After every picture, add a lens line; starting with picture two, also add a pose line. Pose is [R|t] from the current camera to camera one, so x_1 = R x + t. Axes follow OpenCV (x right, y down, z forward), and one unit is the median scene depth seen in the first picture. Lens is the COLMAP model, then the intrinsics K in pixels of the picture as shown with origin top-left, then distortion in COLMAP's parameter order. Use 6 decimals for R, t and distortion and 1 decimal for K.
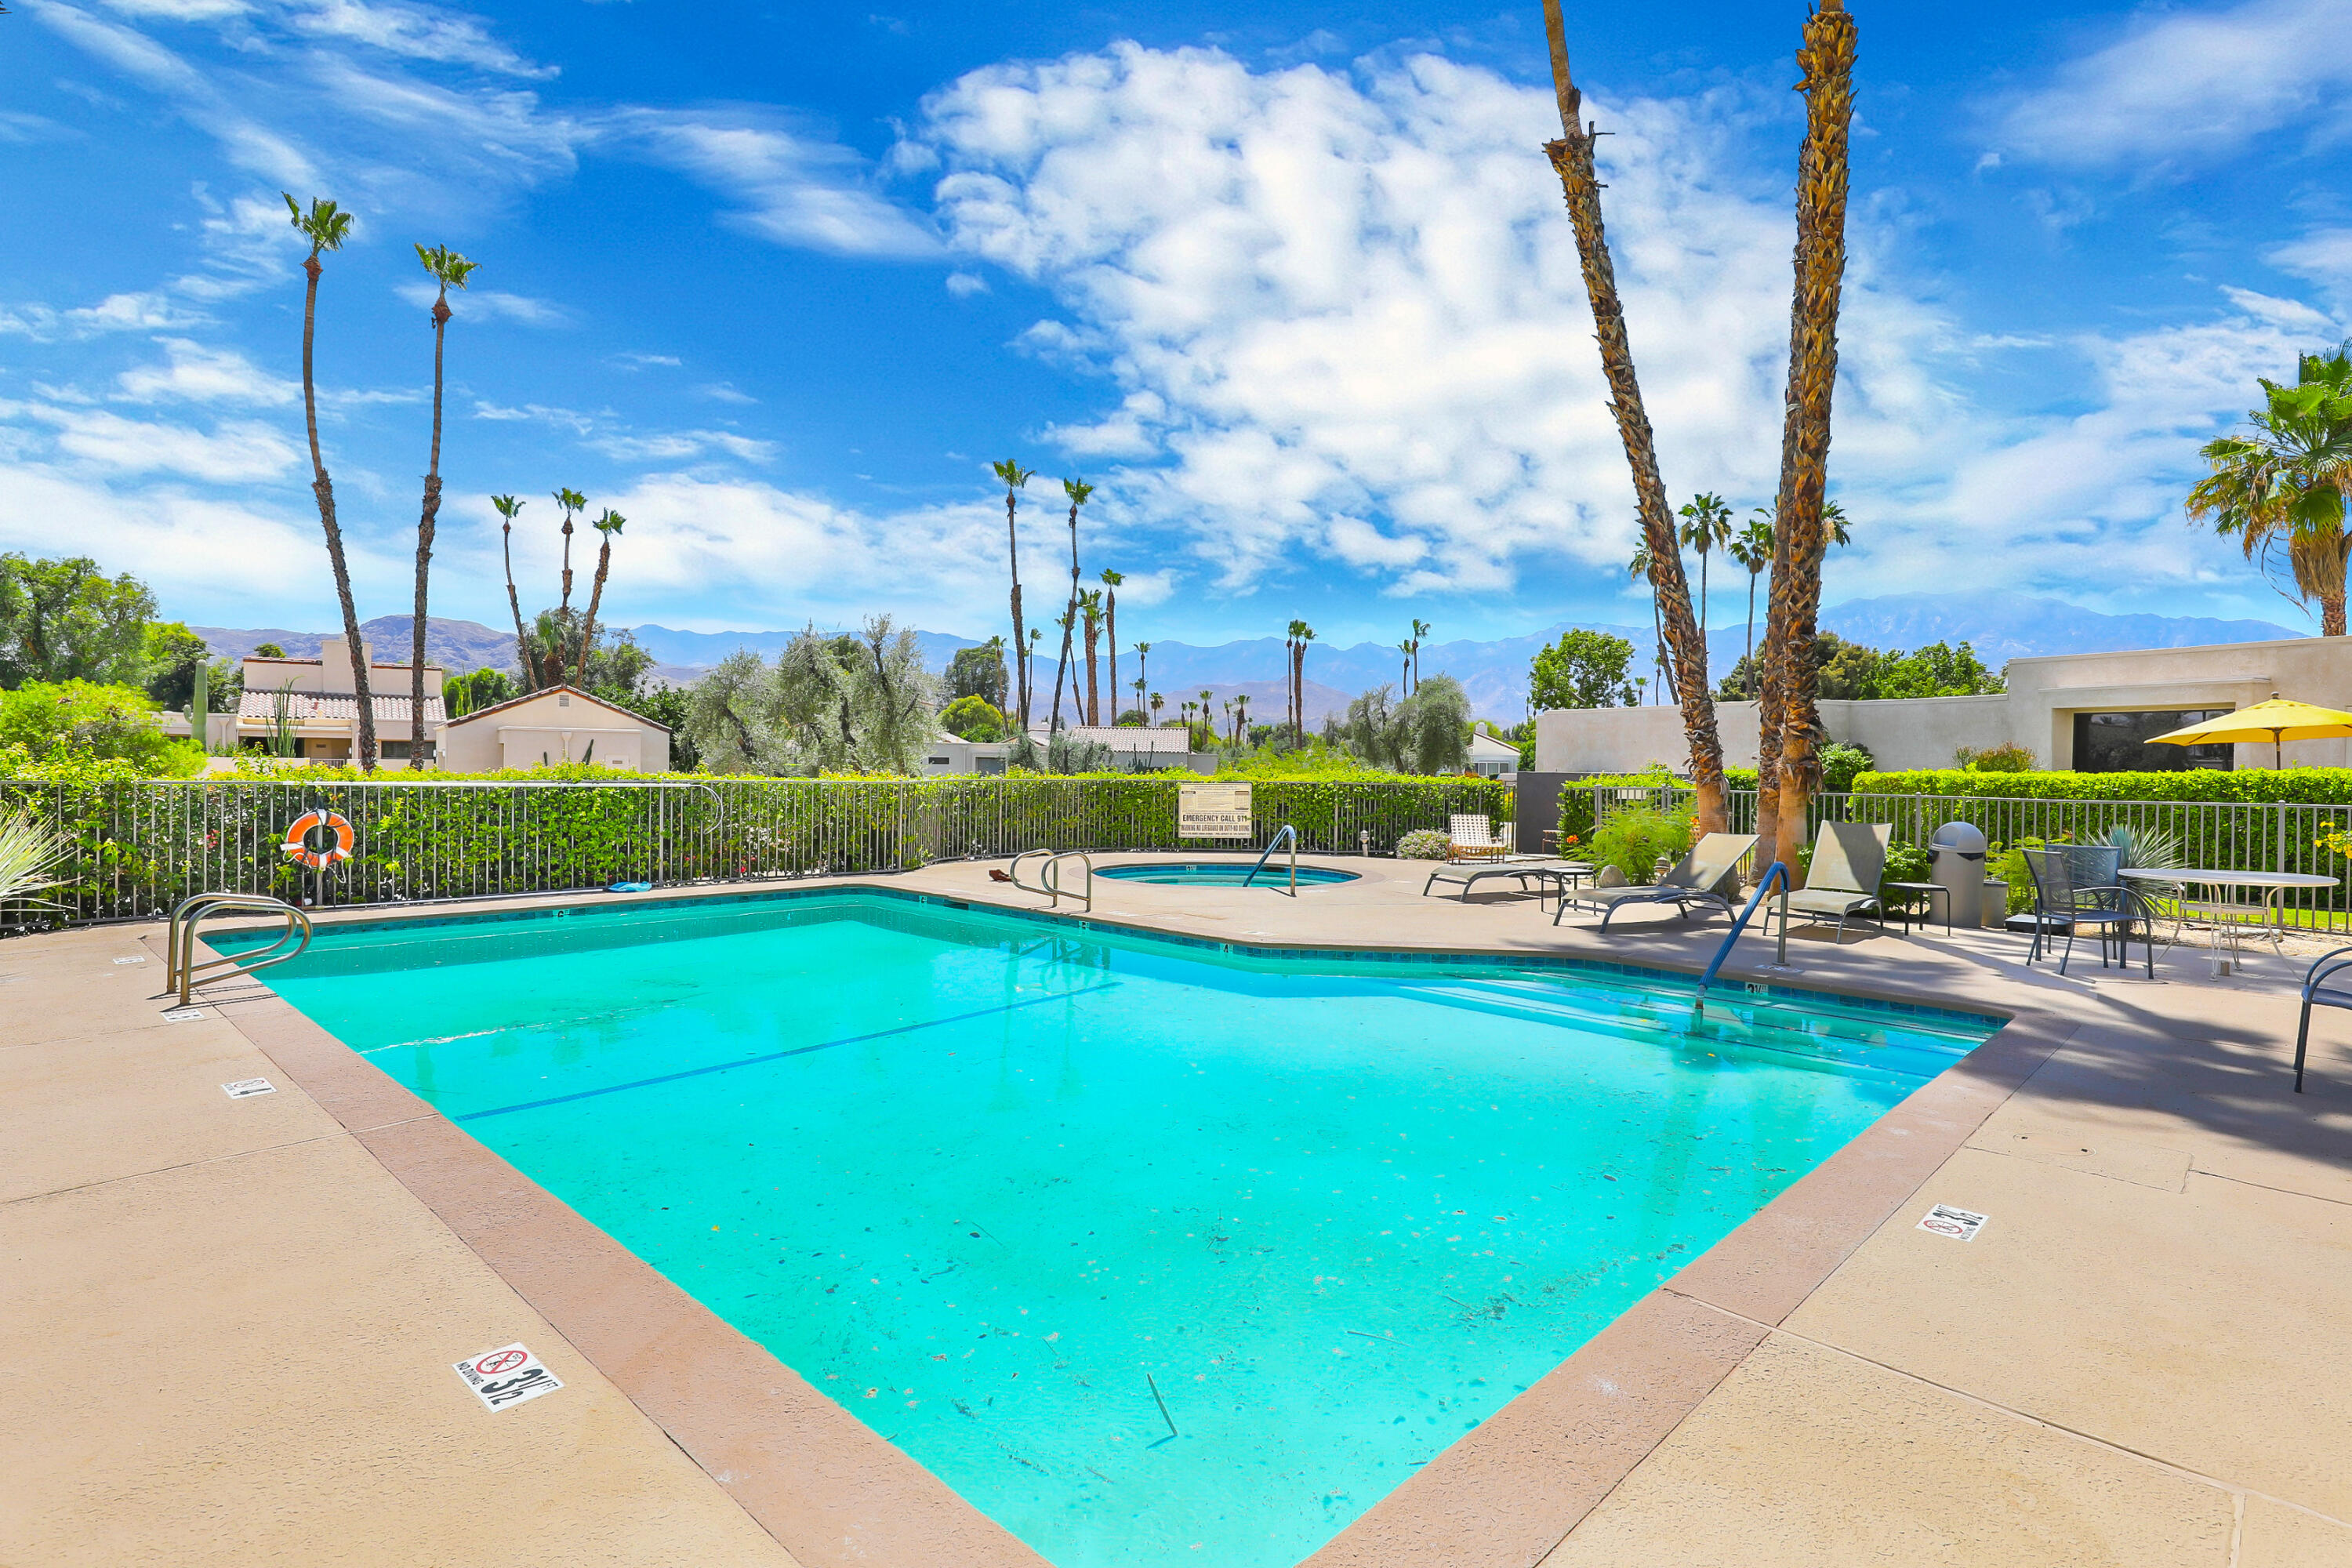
lens RADIAL K [[1187.0, 0, 1177.4], [0, 1187.0, 718.8], [0, 0, 1]] dist [-0.003348, -0.000582]
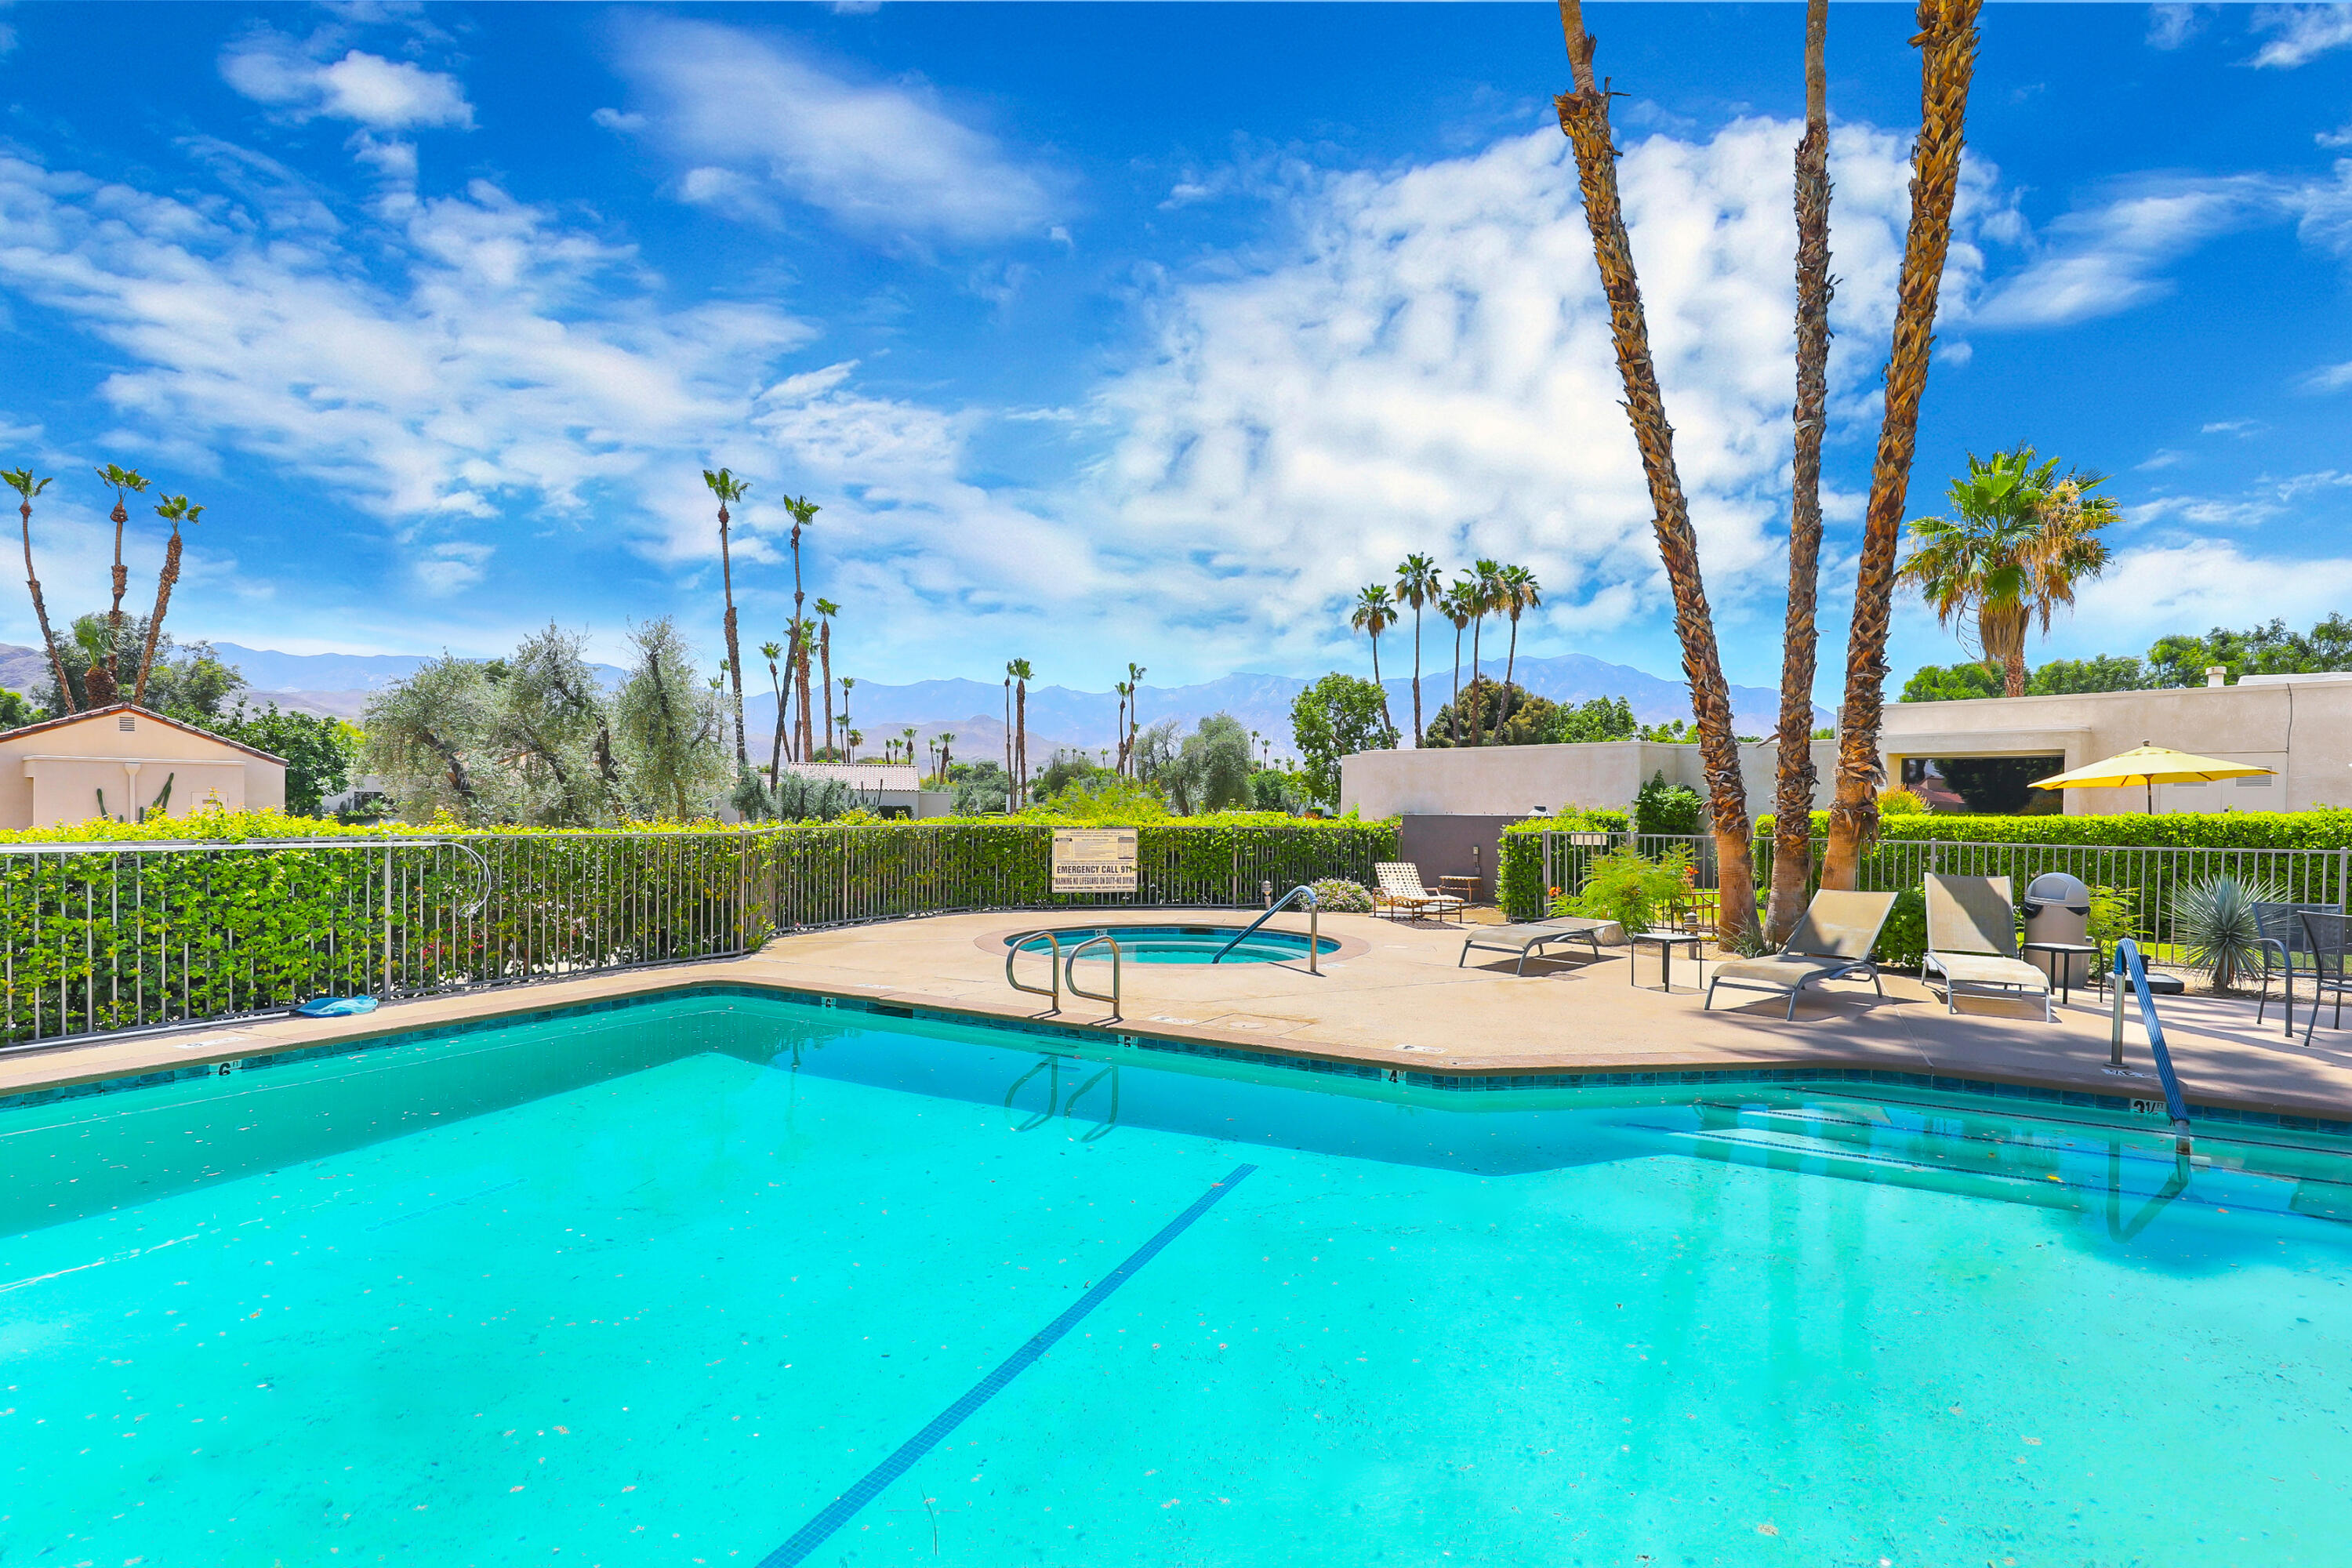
lens RADIAL K [[1108.9, 0, 1176.0], [0, 1108.9, 784.0], [0, 0, 1]] dist [0.014565, -0.010400]
pose [[0.958363, 0.004253, 0.285522, -0.141693], [-0.010772, 0.999716, 0.021267, 0.003949], [-0.285350, -0.023457, 0.958136, 0.212073]]
